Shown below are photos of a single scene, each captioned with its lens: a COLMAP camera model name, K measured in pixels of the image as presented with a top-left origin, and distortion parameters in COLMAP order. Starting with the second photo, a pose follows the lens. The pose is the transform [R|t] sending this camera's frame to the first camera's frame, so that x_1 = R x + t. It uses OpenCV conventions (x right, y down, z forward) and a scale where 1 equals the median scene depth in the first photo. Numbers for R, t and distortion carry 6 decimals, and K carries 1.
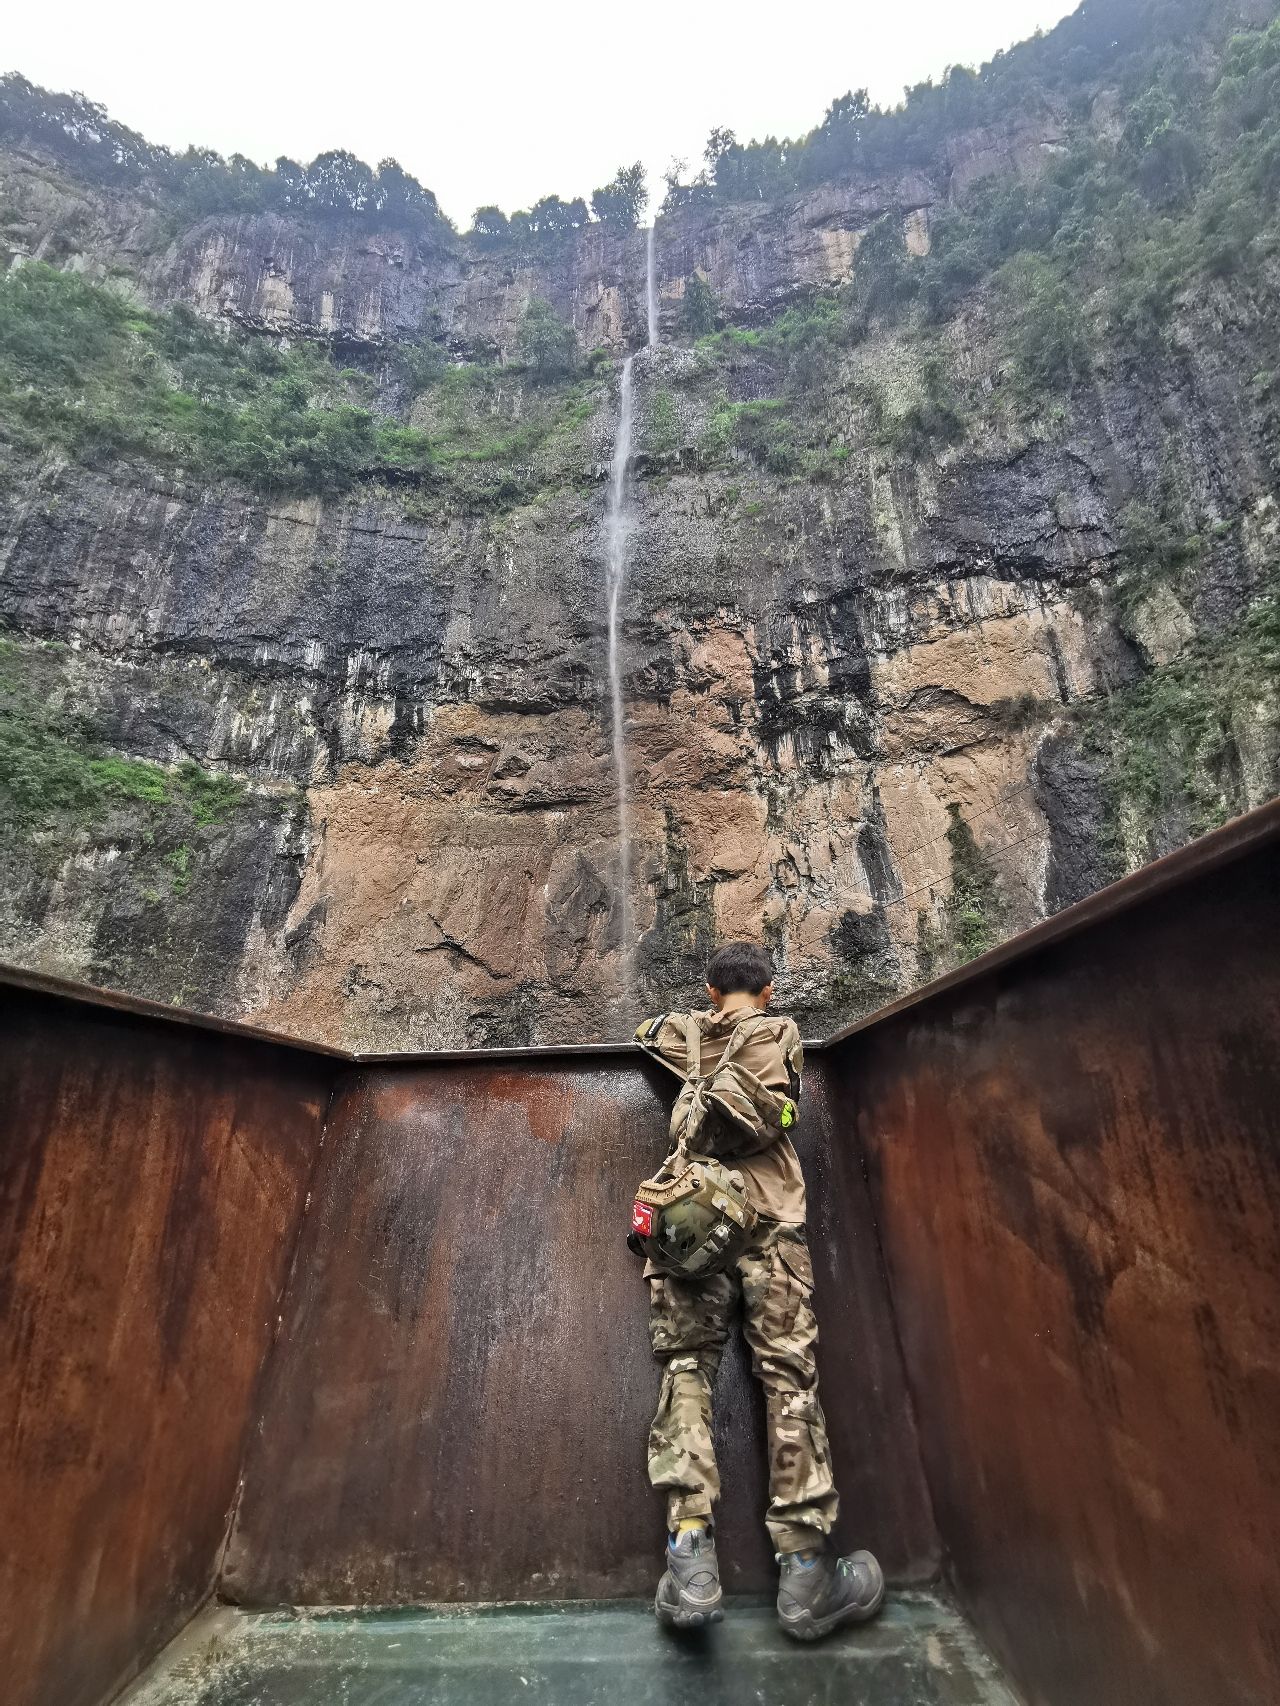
lens RADIAL K [[779.5, 0, 640.0], [0, 779.5, 853.0], [0, 0, 1]] dist [0.012465, -0.006785]
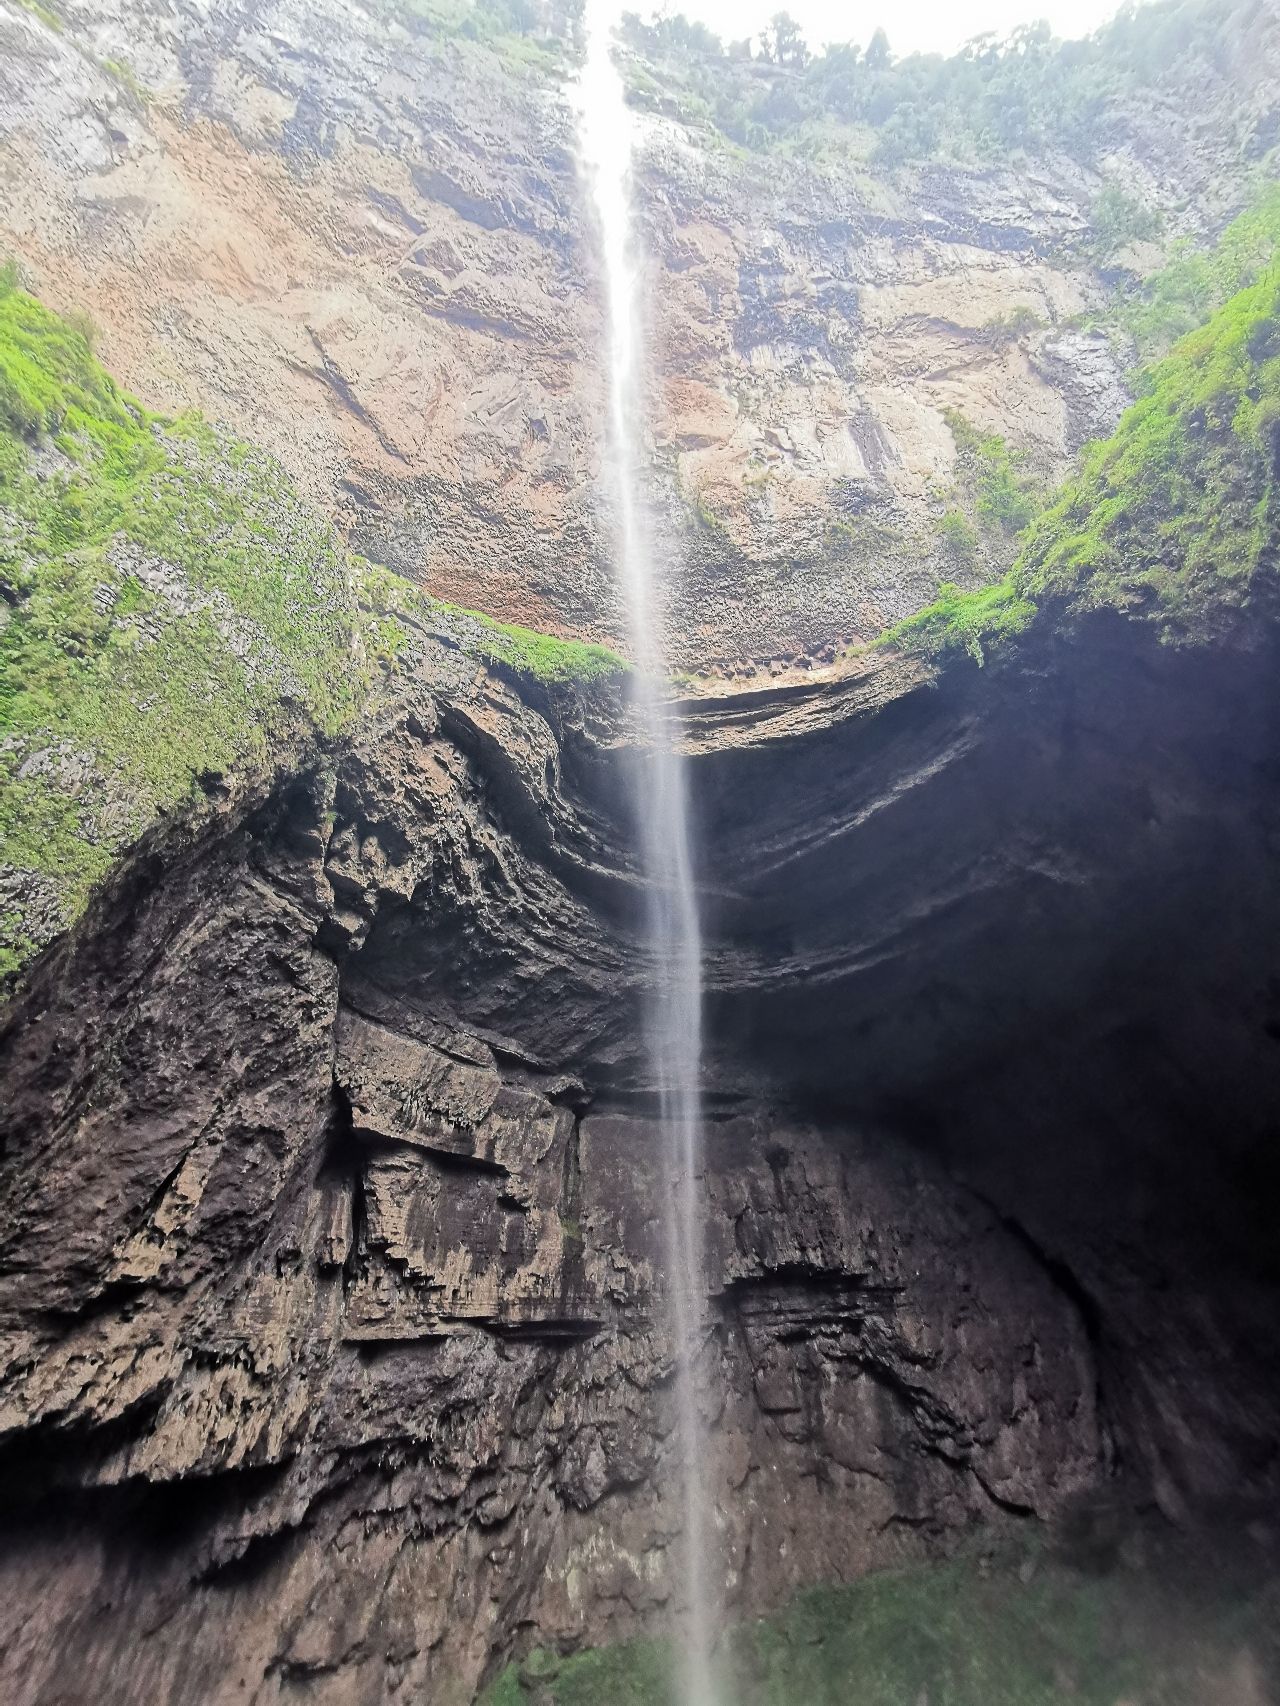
lens RADIAL K [[779.5, 0, 640.0], [0, 779.5, 853.0], [0, 0, 1]] dist [0.012465, -0.006785]
pose [[0.913031, 0.178943, 0.366542, -0.170366], [-0.108615, 0.972846, -0.204385, 0.628463], [-0.393163, 0.146798, 0.907675, 0.322387]]
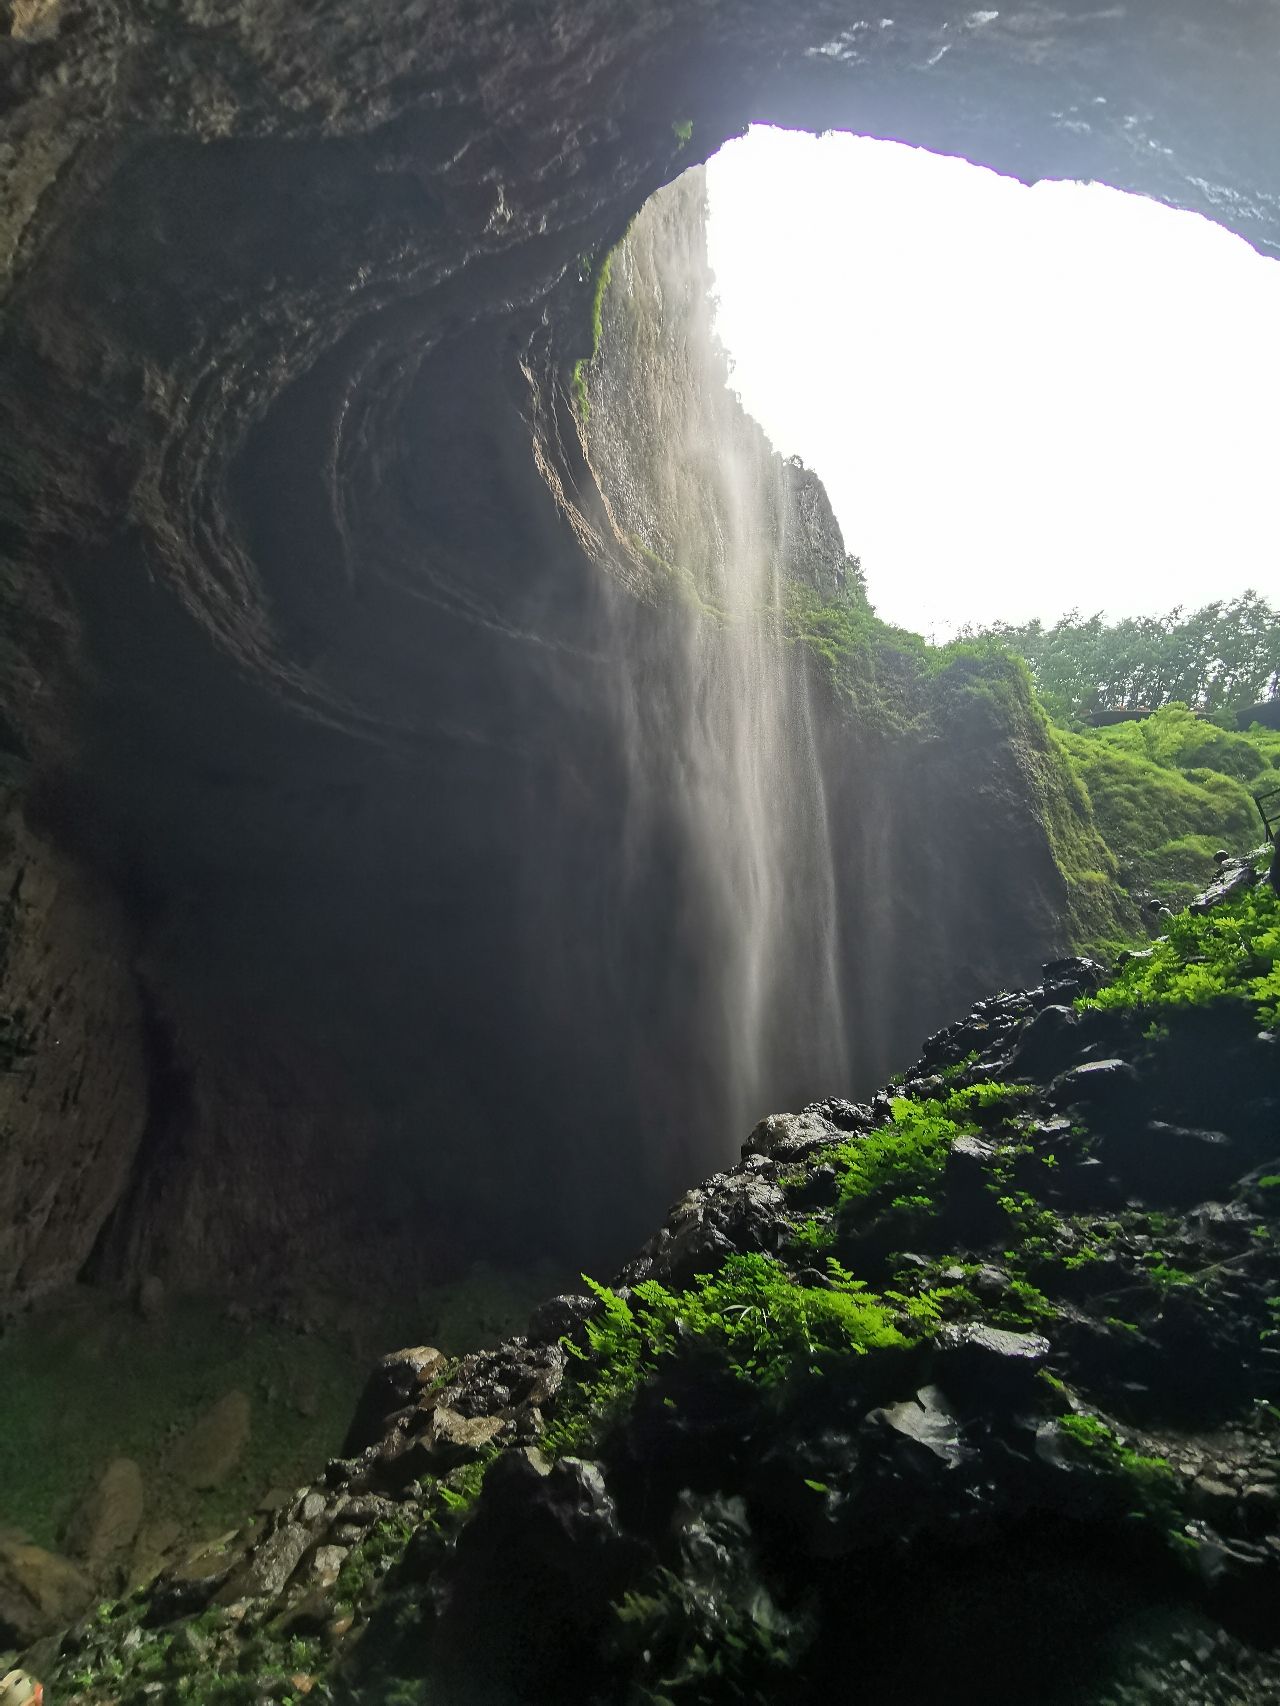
lens RADIAL K [[779.5, 0, 640.0], [0, 779.5, 853.0], [0, 0, 1]] dist [0.012465, -0.006785]
pose [[-0.283717, 0.451447, 0.845991, -0.327998], [-0.326212, 0.784183, -0.527865, 0.992167], [-0.901715, -0.425737, -0.075219, 0.781607]]
